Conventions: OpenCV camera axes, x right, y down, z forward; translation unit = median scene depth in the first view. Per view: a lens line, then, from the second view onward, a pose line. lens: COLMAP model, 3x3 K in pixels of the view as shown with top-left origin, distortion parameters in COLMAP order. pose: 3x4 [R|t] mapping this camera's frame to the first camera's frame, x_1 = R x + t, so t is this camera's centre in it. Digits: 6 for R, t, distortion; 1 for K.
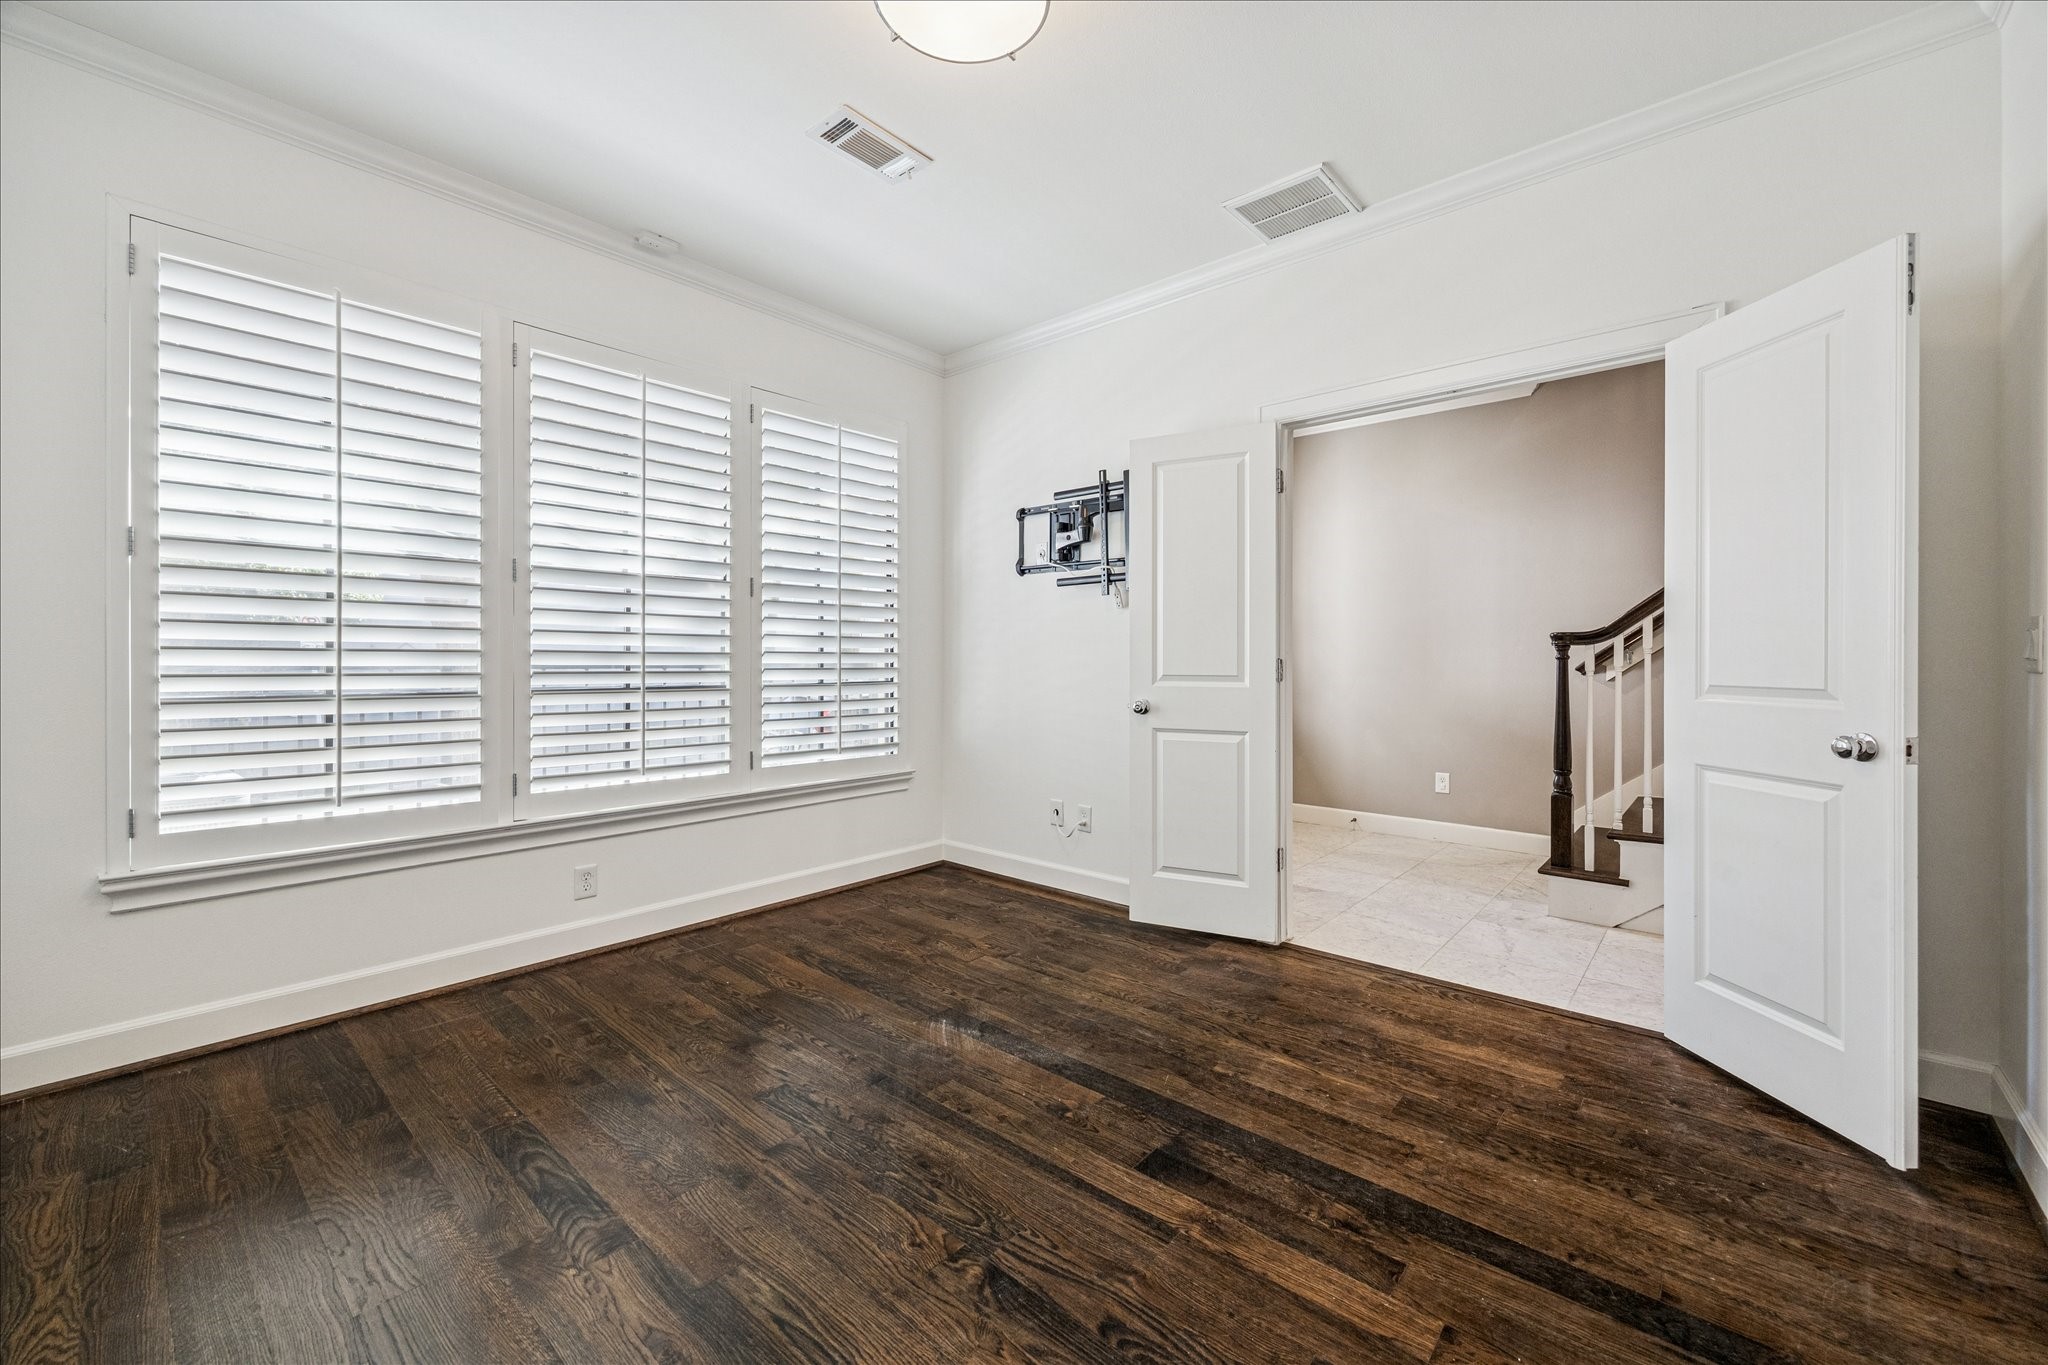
lens RADIAL K [[802.7, 0, 1050.2], [0, 802.7, 645.7], [0, 0, 1]] dist [0.000179, 0.000113]
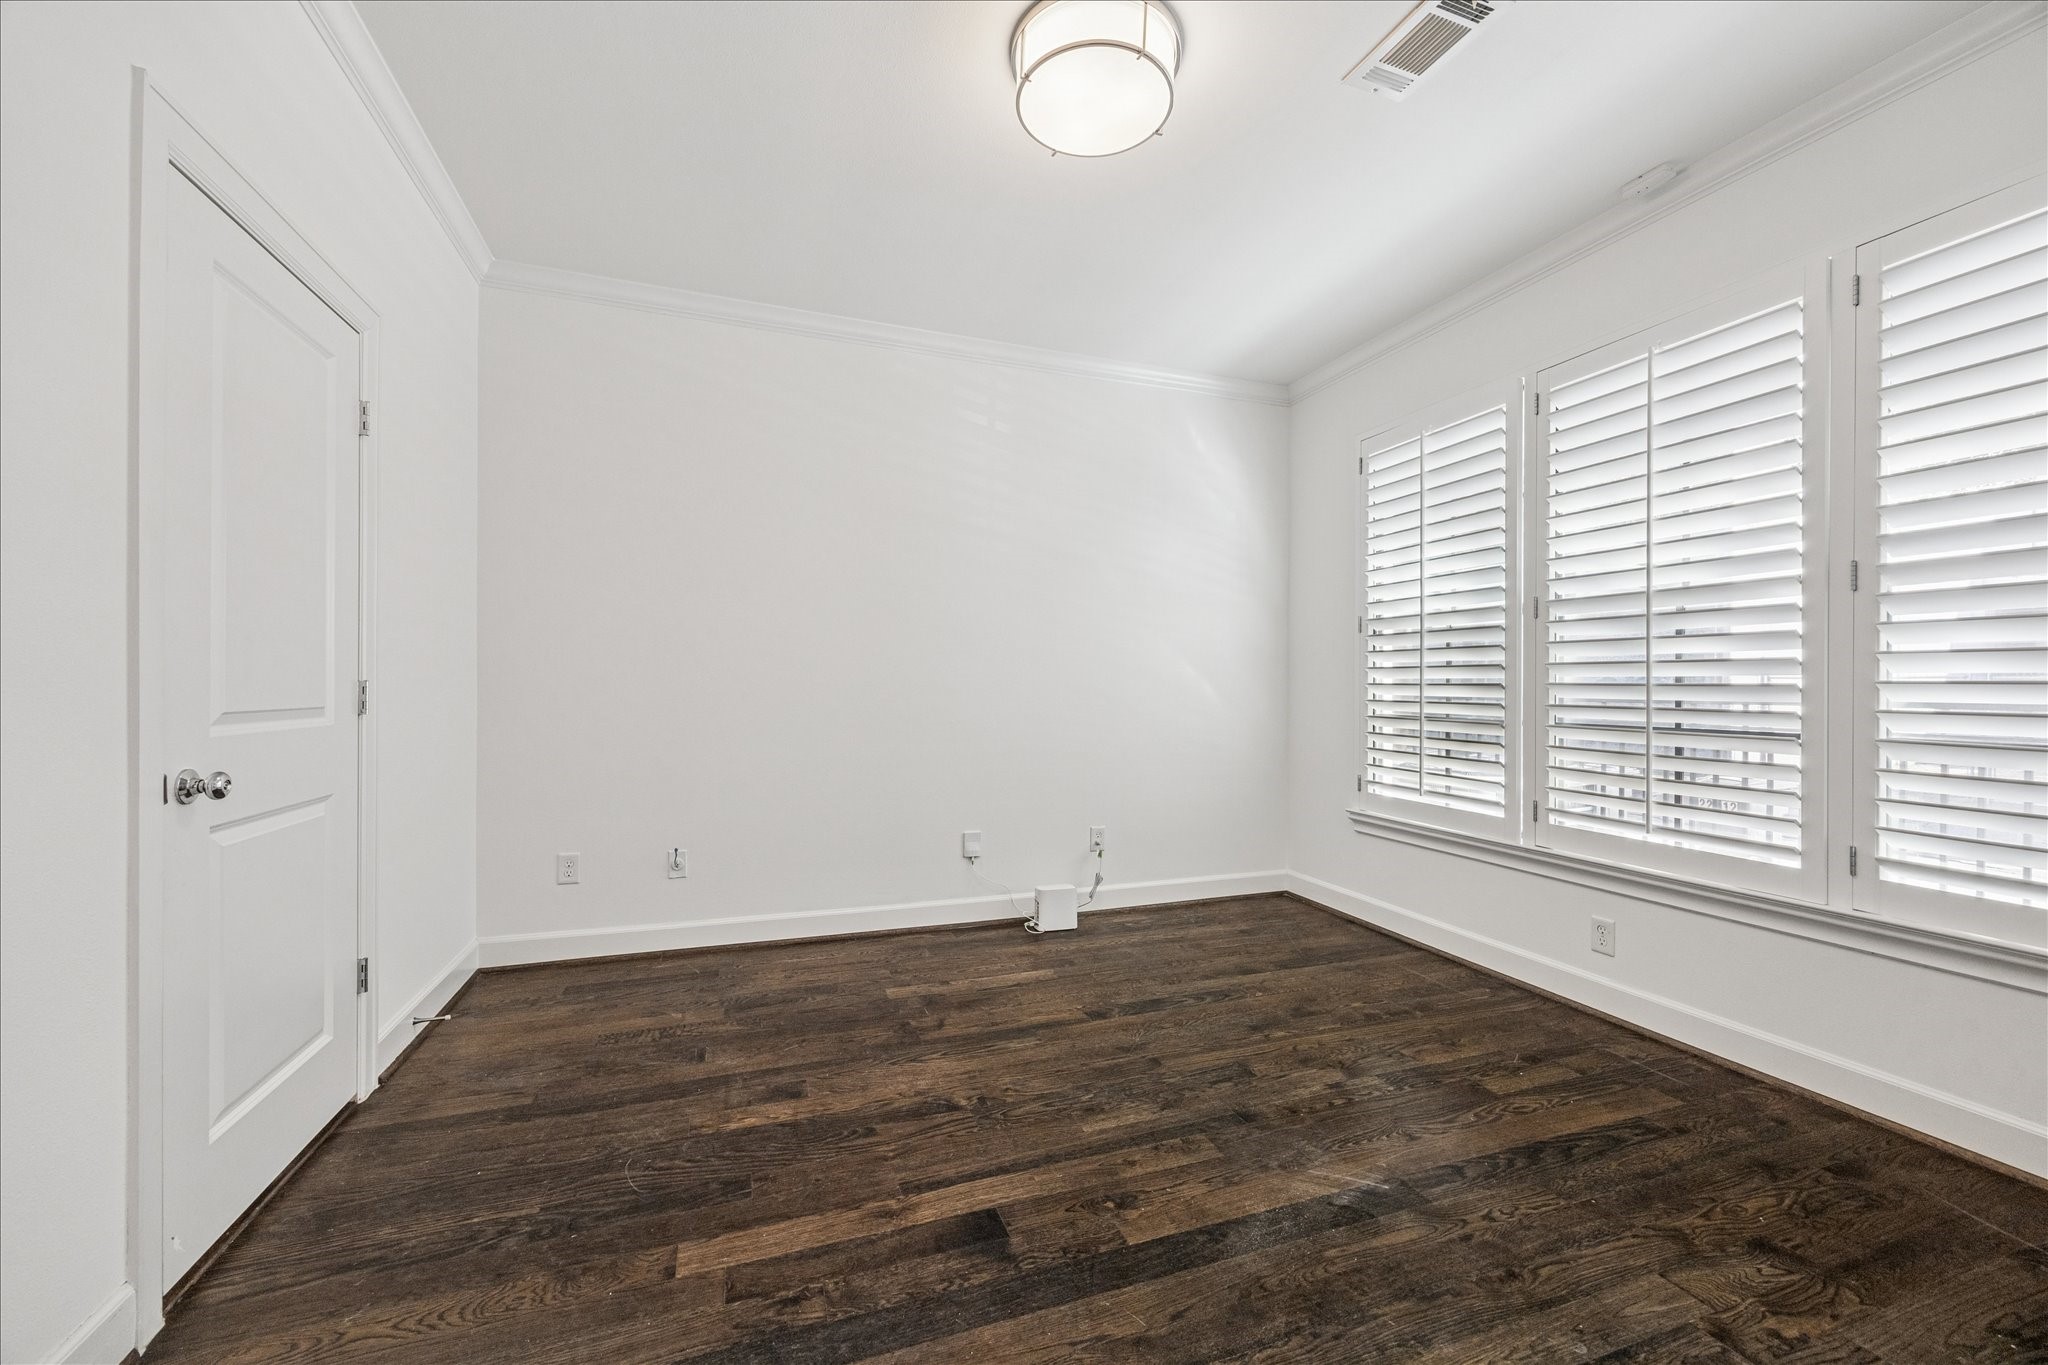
lens RADIAL K [[792.7, 0, 1023.2], [0, 792.7, 691.6], [0, 0, 1]] dist [-0.000181, -0.000083]
pose [[-0.494893, 0.000935, -0.868953, 0.761167], [0.006444, 0.999976, -0.002594, 0.018160], [0.868930, -0.006883, -0.494887, 1.240748]]
